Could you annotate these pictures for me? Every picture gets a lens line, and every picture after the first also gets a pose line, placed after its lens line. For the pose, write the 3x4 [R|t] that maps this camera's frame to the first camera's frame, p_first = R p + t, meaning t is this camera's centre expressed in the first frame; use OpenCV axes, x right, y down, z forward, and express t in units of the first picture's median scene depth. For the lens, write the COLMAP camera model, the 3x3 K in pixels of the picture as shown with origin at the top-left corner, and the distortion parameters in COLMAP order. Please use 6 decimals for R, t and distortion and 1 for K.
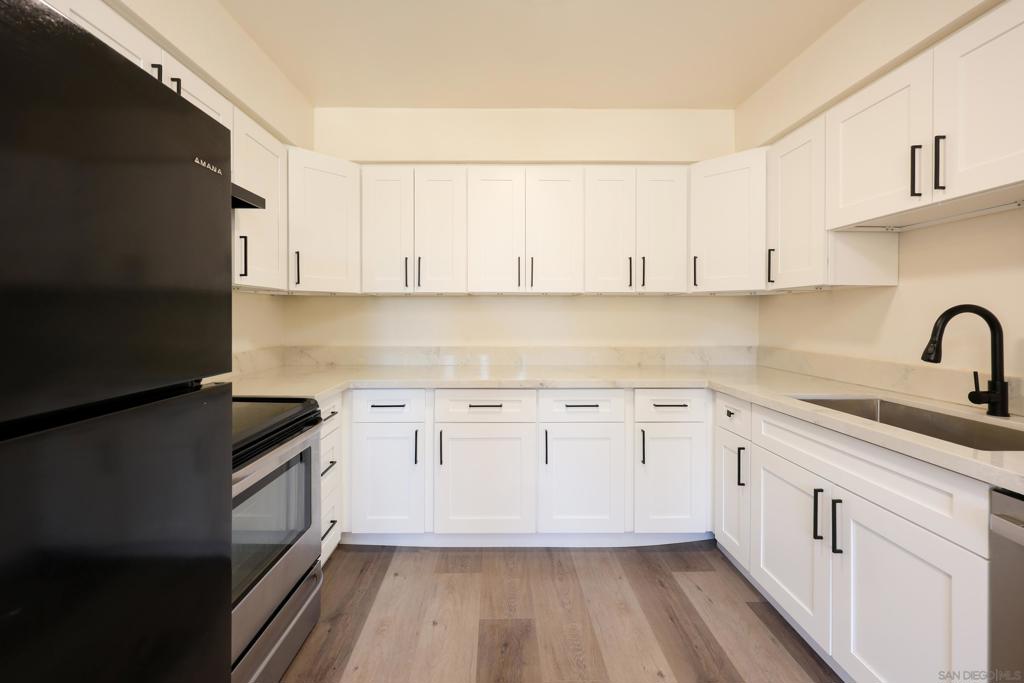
lens RADIAL K [[436.0, 0, 496.7], [0, 436.0, 315.9], [0, 0, 1]] dist [0.000930, 0.000689]
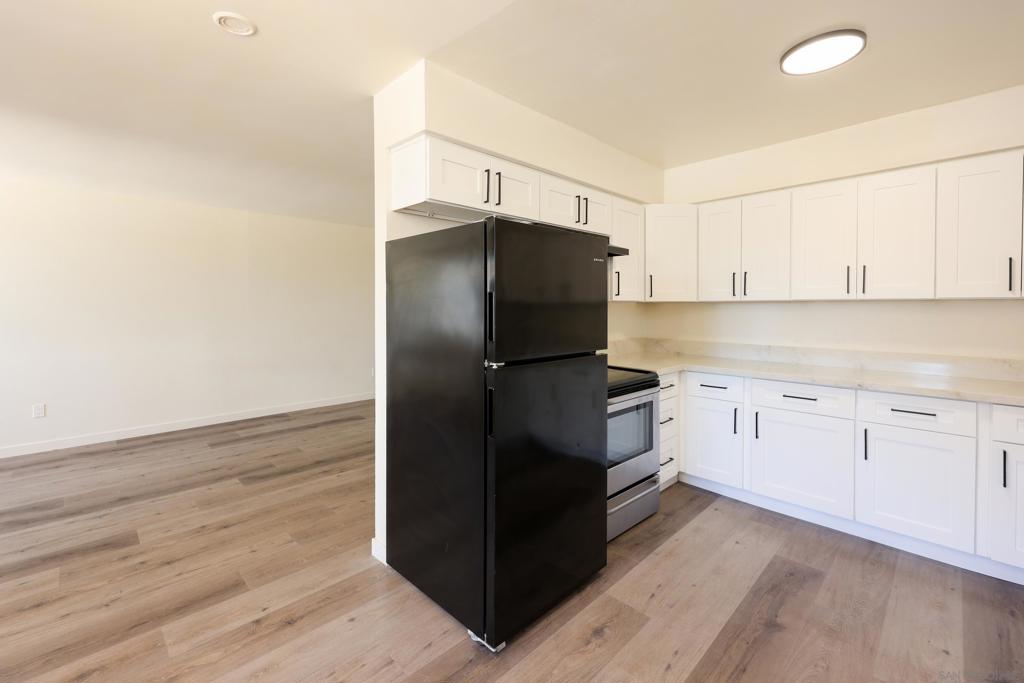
lens RADIAL K [[436.0, 0, 501.0], [0, 436.0, 309.7], [0, 0, 1]] dist [0.000930, 0.000689]
pose [[0.691757, 0.005443, -0.722110, 0.266831], [-0.004113, 0.999985, 0.003597, -0.032237], [0.722118, 0.000482, 0.691769, -0.399609]]
